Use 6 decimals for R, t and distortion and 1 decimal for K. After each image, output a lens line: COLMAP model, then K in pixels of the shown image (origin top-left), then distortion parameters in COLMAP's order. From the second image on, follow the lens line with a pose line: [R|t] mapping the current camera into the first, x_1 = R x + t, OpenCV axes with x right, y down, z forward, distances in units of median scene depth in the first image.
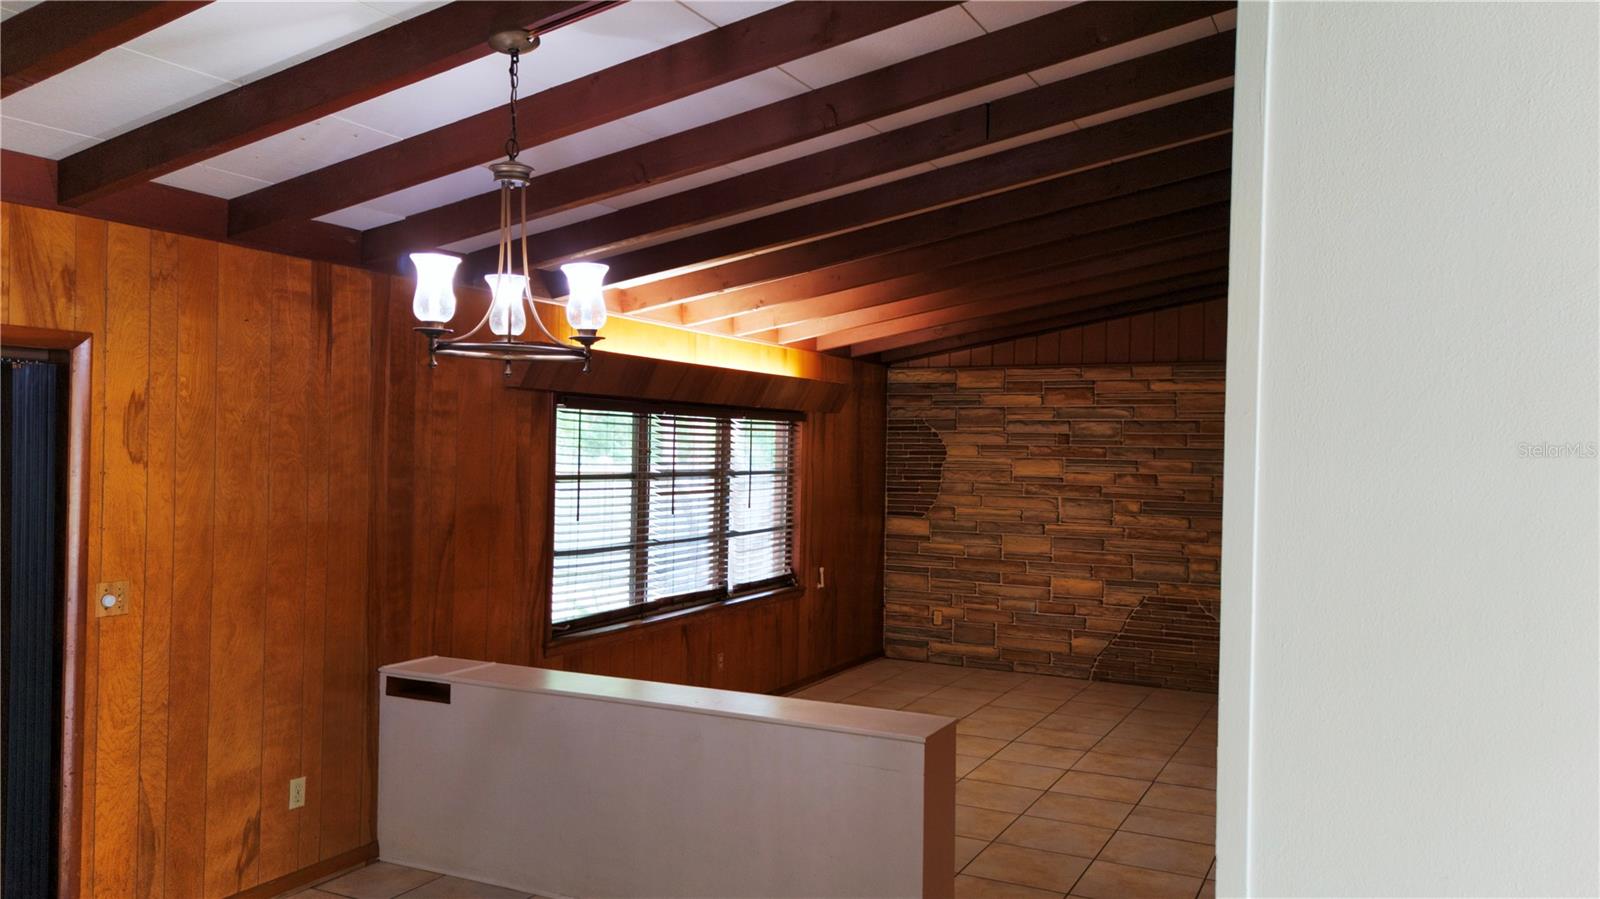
lens RADIAL K [[1179.7, 0, 810.7], [0, 1179.7, 446.0], [0, 0, 1]] dist [0.061231, -0.057078]
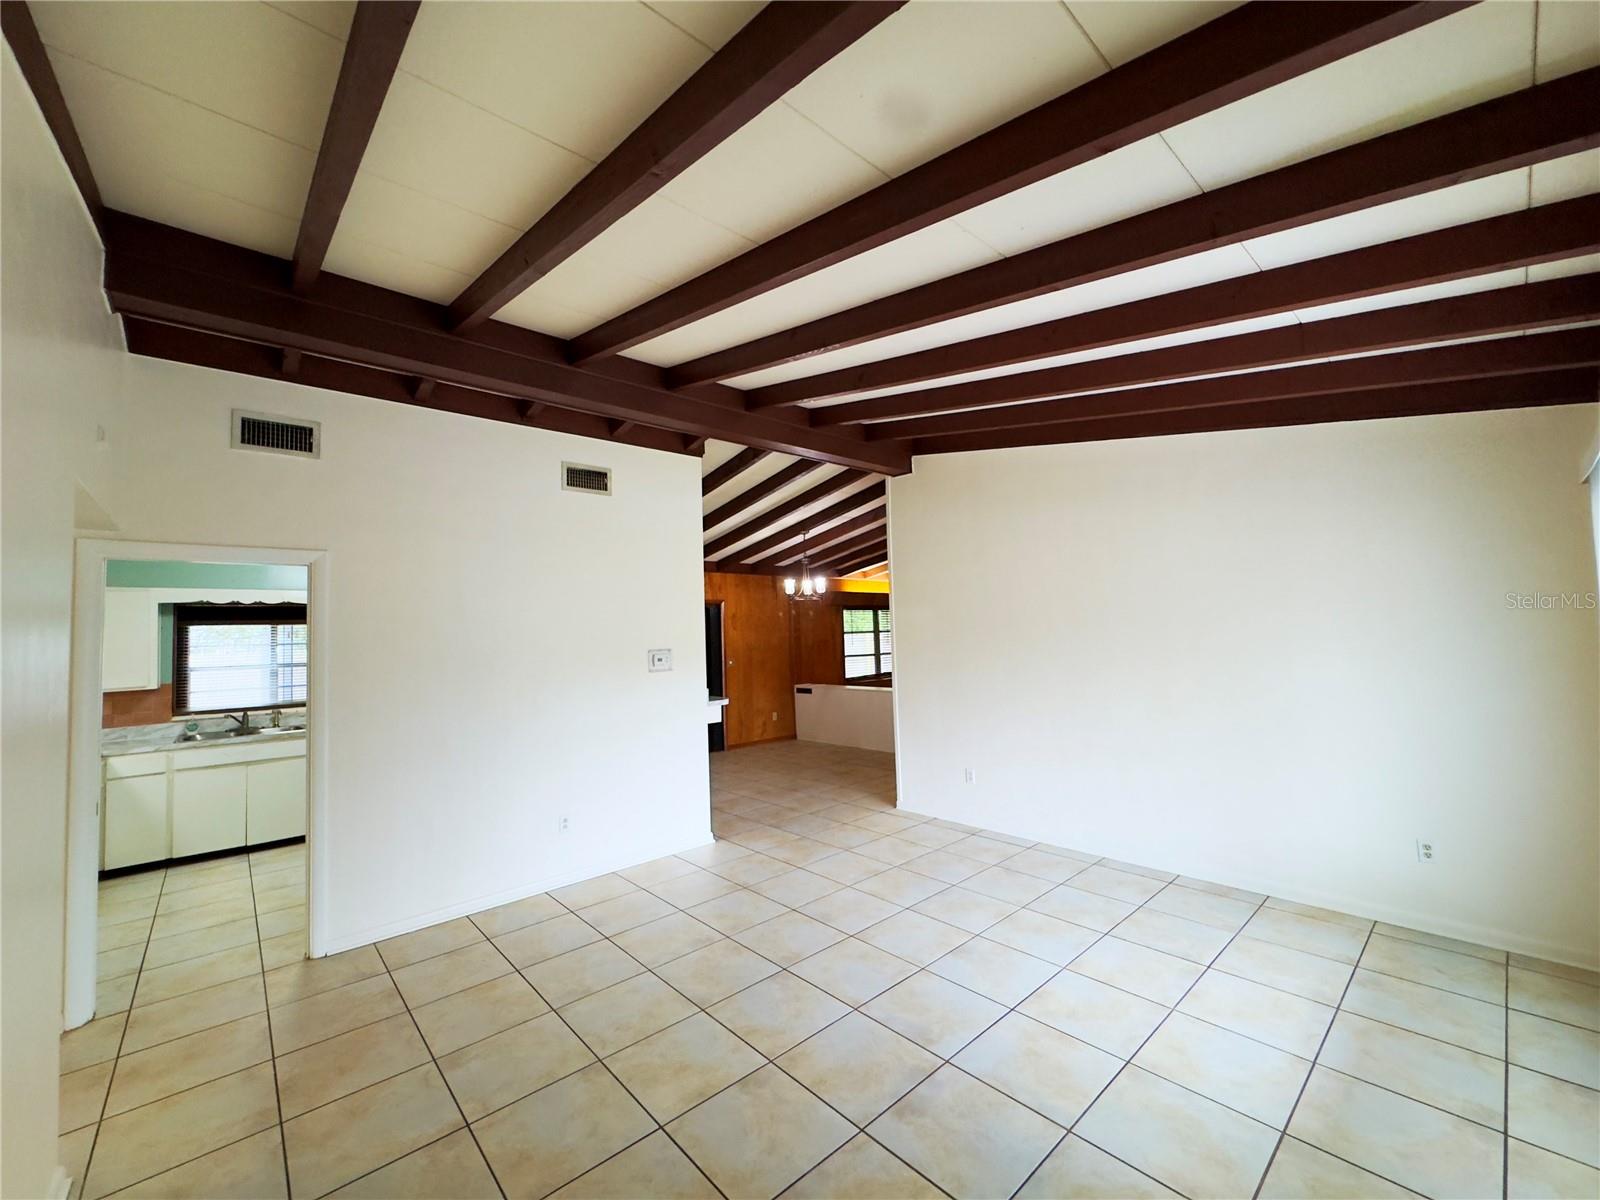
lens RADIAL K [[638.8, 0, 790.8], [0, 638.8, 600.0], [0, 0, 1]] dist [0.001375, 0.000070]
pose [[0.920912, -0.071469, -0.383162, 0.650402], [0.051869, 0.996773, -0.061259, 0.078837], [0.386304, 0.036540, 0.921648, -1.334098]]
